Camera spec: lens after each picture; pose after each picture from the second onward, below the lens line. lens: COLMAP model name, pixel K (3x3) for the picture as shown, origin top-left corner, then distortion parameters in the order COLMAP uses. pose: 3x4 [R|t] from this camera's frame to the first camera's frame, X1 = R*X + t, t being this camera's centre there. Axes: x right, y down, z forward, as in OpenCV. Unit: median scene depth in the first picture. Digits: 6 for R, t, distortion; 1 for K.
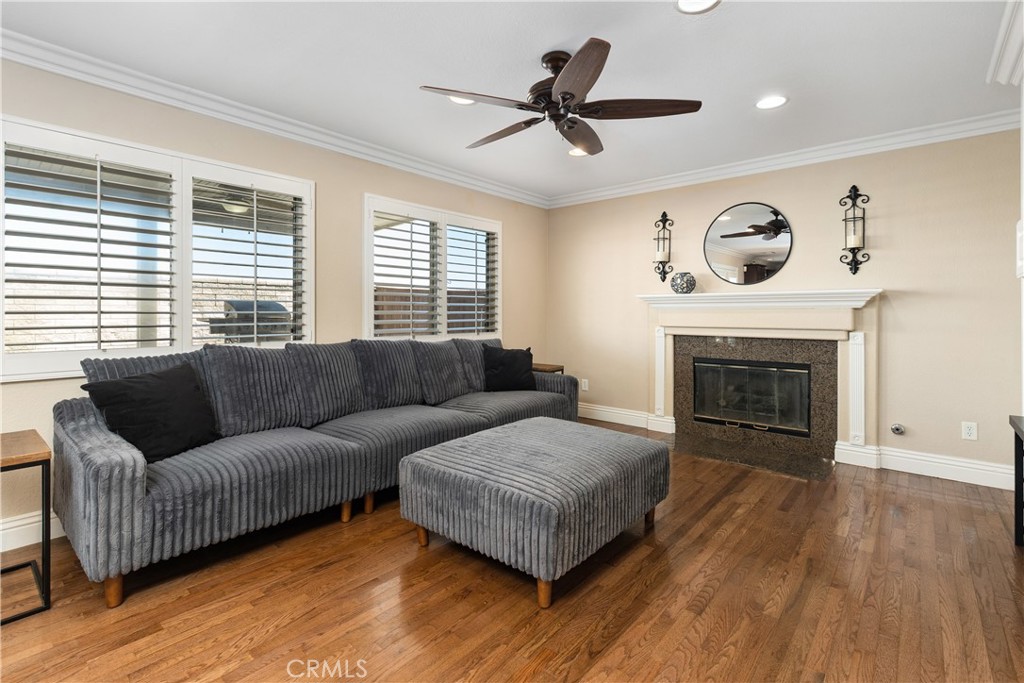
lens RADIAL K [[480.3, 0, 479.5], [0, 480.3, 309.8], [0, 0, 1]] dist [0.008952, -0.001561]
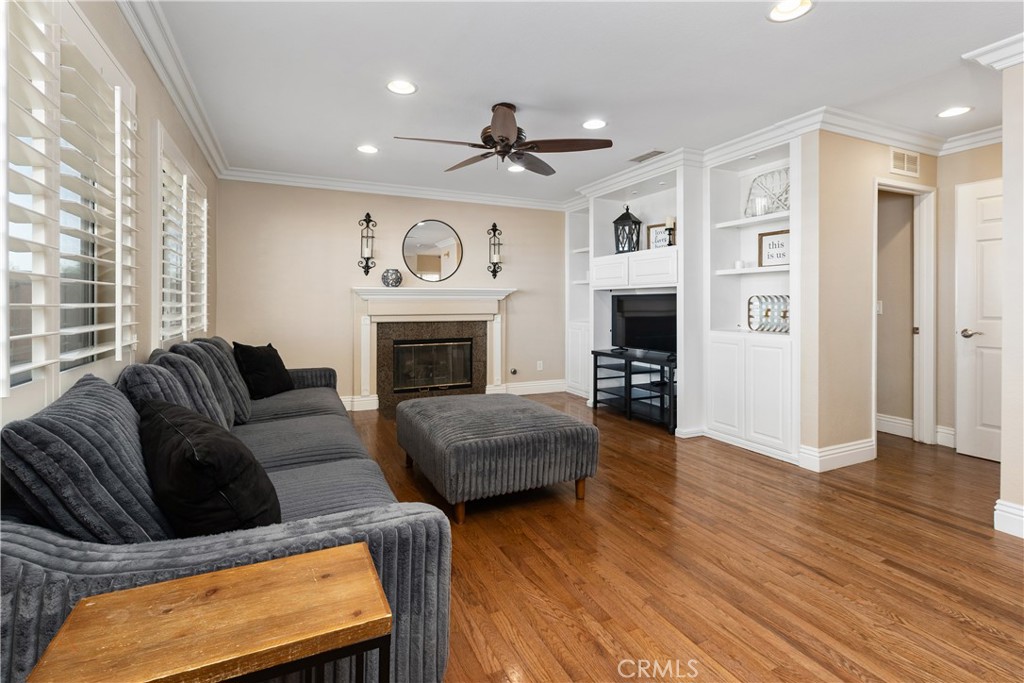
lens RADIAL K [[480.3, 0, 524.6], [0, 480.3, 307.4], [0, 0, 1]] dist [0.008952, -0.001561]
pose [[0.379875, -0.001642, 0.925036, -0.597665], [0.000956, 0.999999, 0.001383, 0.017235], [-0.925037, 0.000359, 0.379876, 0.278708]]
